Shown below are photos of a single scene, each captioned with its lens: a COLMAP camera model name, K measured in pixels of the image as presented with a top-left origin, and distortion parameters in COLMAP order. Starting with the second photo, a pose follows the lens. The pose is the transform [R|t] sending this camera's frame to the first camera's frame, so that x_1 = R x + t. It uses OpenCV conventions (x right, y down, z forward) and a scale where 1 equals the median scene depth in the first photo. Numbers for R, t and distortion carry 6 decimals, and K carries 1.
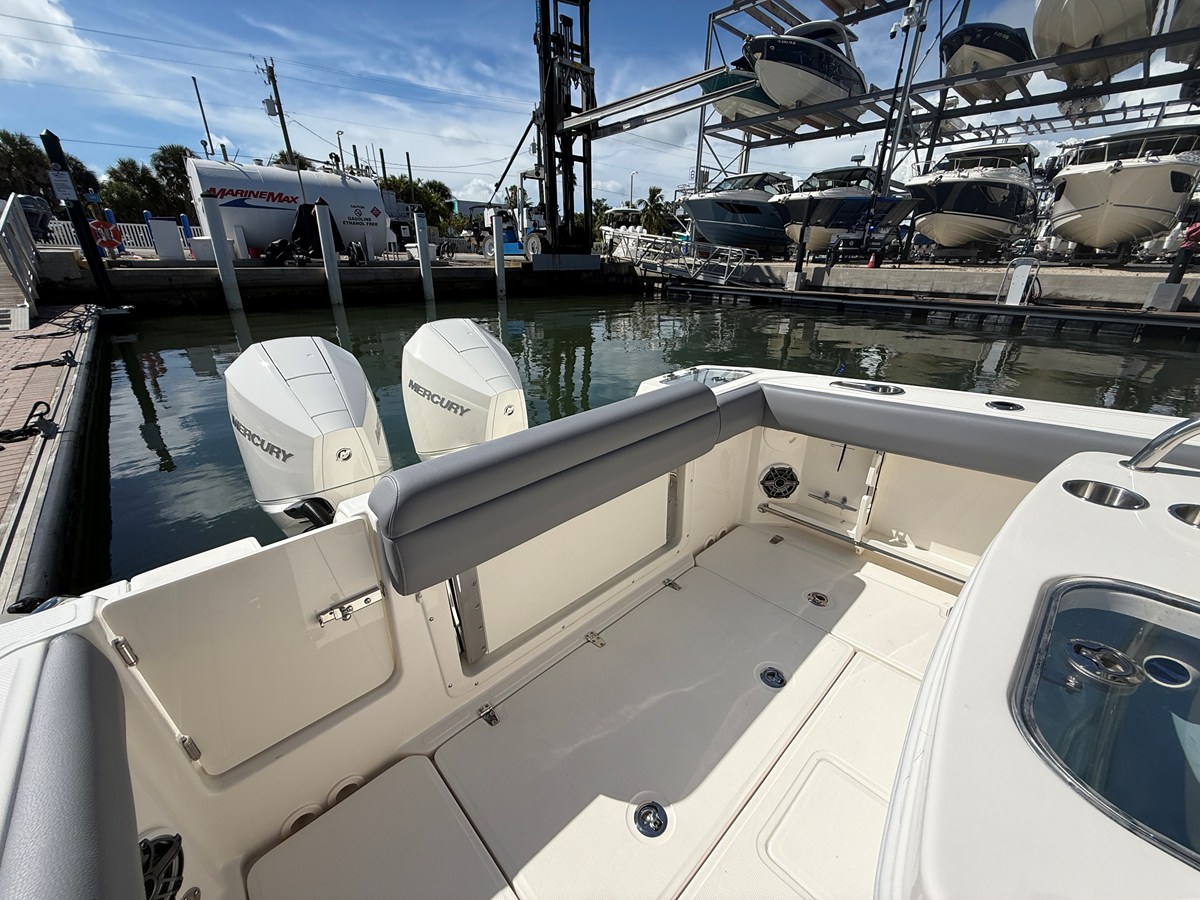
lens RADIAL K [[479.5, 0, 597.9], [0, 479.5, 452.1], [0, 0, 1]] dist [-0.001574, 0.000911]
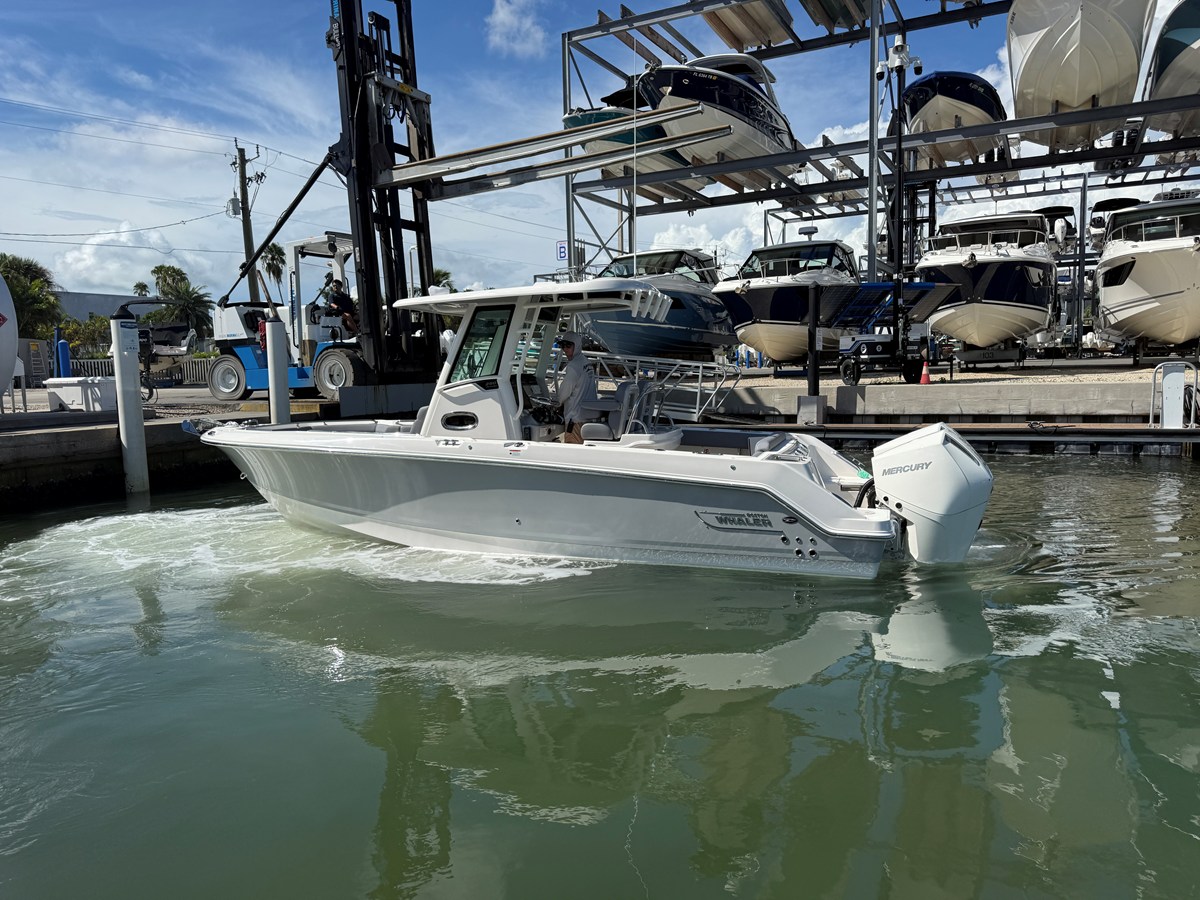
lens RADIAL K [[849.8, 0, 600.9], [0, 849.8, 453.7], [0, 0, 1]] dist [0.030022, -0.032550]
pose [[0.944078, -0.071939, 0.321779, -0.176526], [0.161216, 0.952012, -0.260158, -0.062867], [-0.287622, 0.297486, 0.910371, 0.110101]]
